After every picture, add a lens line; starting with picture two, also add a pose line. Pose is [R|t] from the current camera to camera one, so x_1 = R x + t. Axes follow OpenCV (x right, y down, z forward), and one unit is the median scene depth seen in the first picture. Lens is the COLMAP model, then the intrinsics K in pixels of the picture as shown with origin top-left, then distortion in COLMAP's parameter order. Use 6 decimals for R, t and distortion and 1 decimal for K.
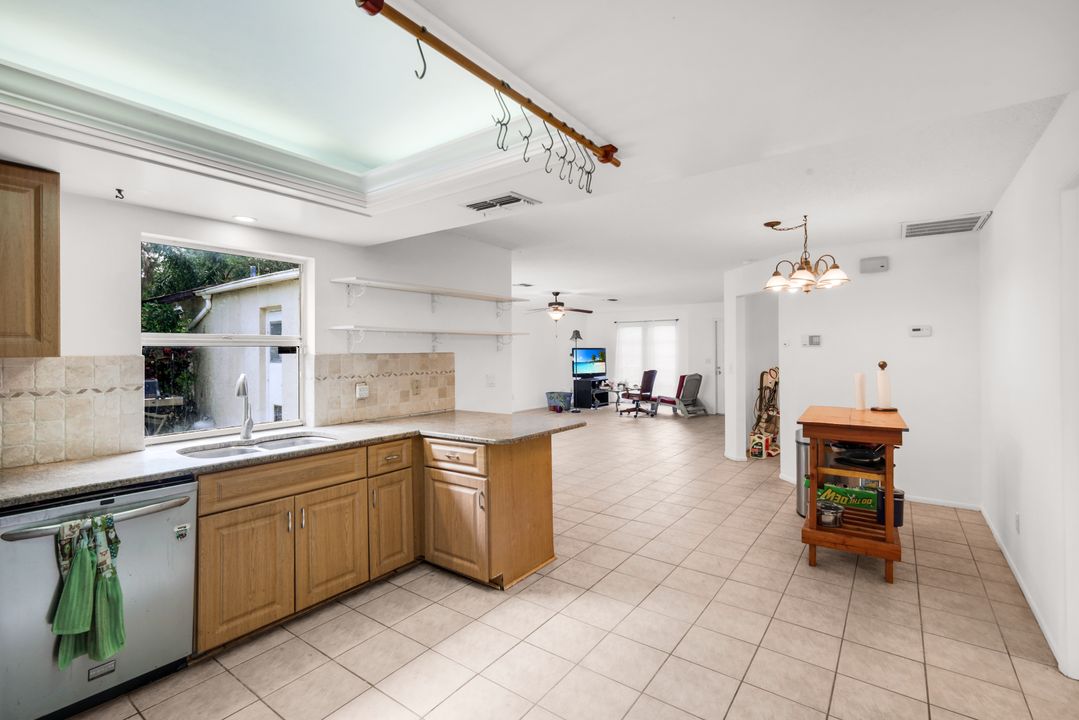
lens RADIAL K [[482.4, 0, 539.7], [0, 482.4, 346.2], [0, 0, 1]] dist [0.010336, -0.000400]
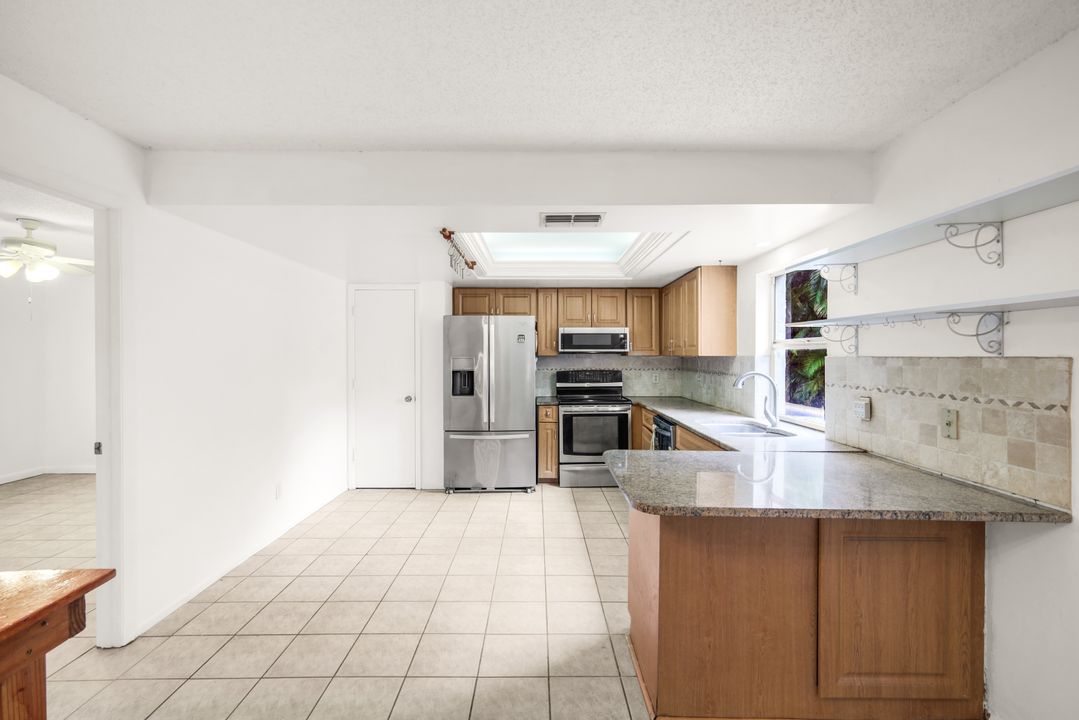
lens RADIAL K [[482.4, 0, 541.9], [0, 482.4, 356.2], [0, 0, 1]] dist [0.010336, -0.000400]
pose [[-0.802156, 0.008601, -0.597052, 0.282431], [0.010758, 0.999942, -0.000049, 0.006181], [0.597017, -0.006462, -0.802202, 0.821957]]
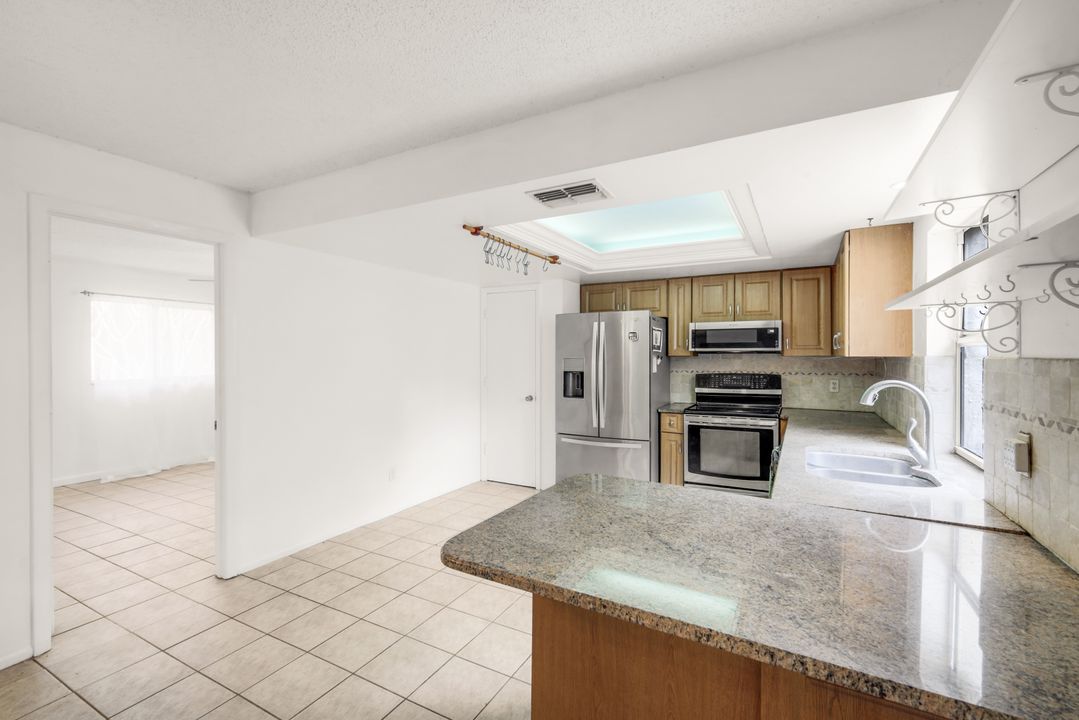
lens RADIAL K [[482.4, 0, 540.2], [0, 482.4, 355.7], [0, 0, 1]] dist [0.010336, -0.000400]
pose [[-0.991659, 0.006786, -0.128713, 0.042860], [0.007600, 0.999954, -0.005840, 0.008106], [0.128667, -0.006770, -0.991665, 0.853137]]
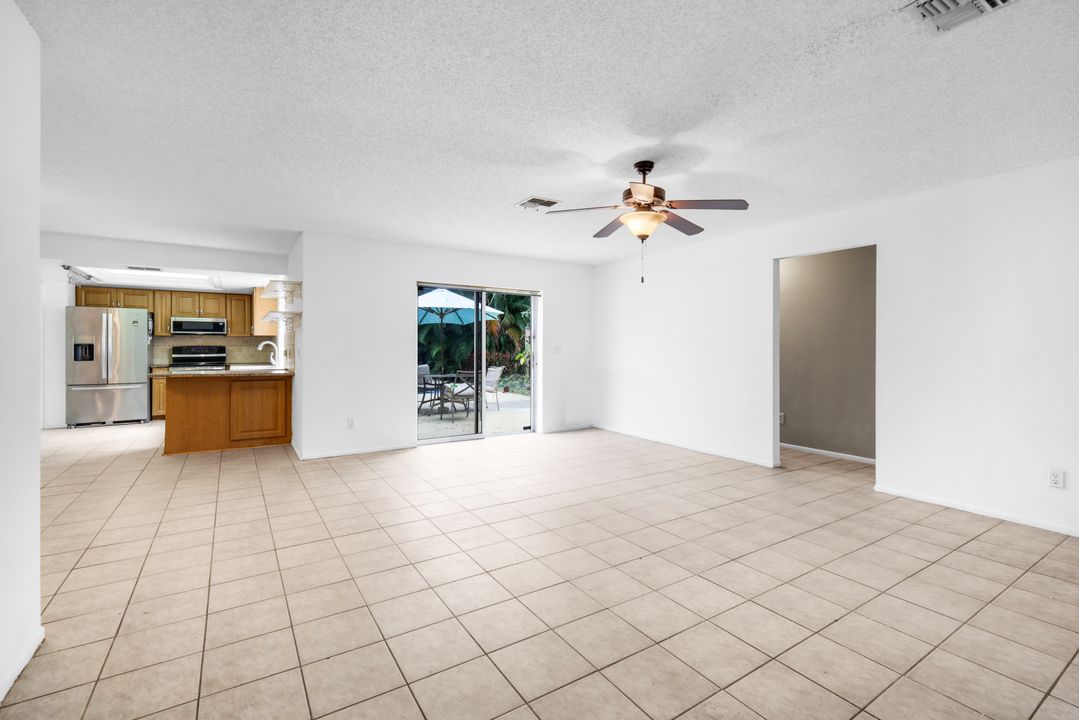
lens RADIAL K [[482.4, 0, 542.0], [0, 482.4, 347.8], [0, 0, 1]] dist [0.010336, -0.000400]
pose [[-0.367182, 0.007990, -0.930115, 0.635929], [0.011791, 0.999923, 0.003934, 0.049700], [0.930074, -0.009522, -0.367248, 1.651435]]
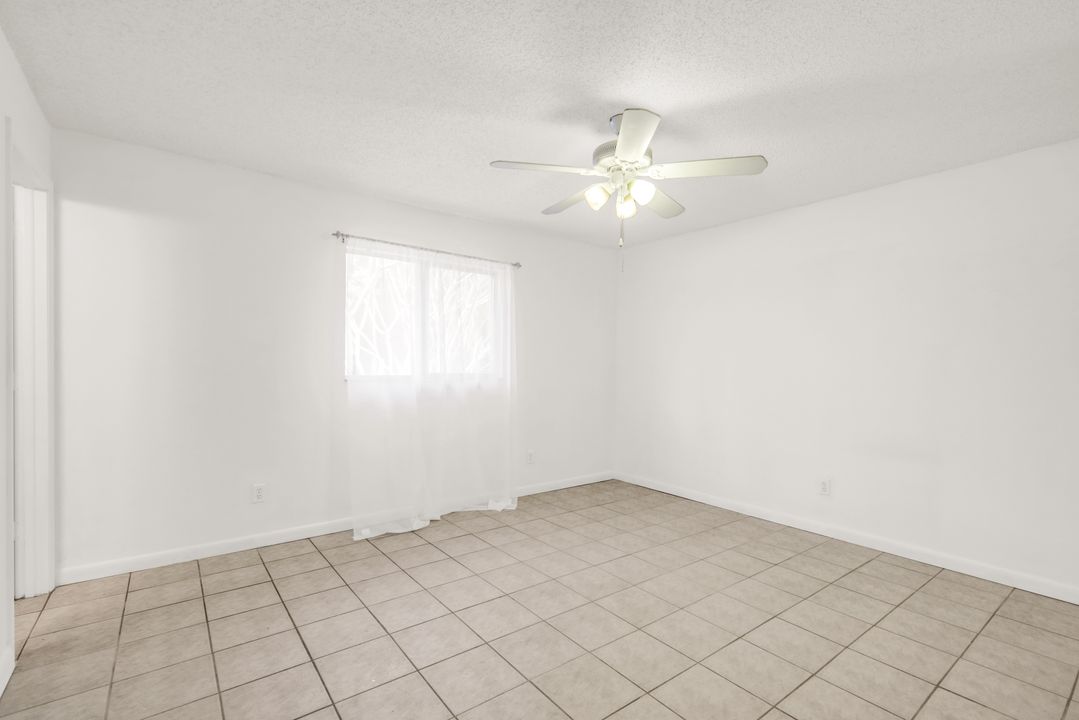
lens RADIAL K [[482.4, 0, 537.7], [0, 482.4, 377.5], [0, 0, 1]] dist [0.010336, -0.000400]
pose [[-0.960165, -0.009512, 0.279272, 0.396353], [-0.010050, 0.999949, -0.000493, 0.046277], [-0.279253, -0.003280, -0.960212, 0.300154]]
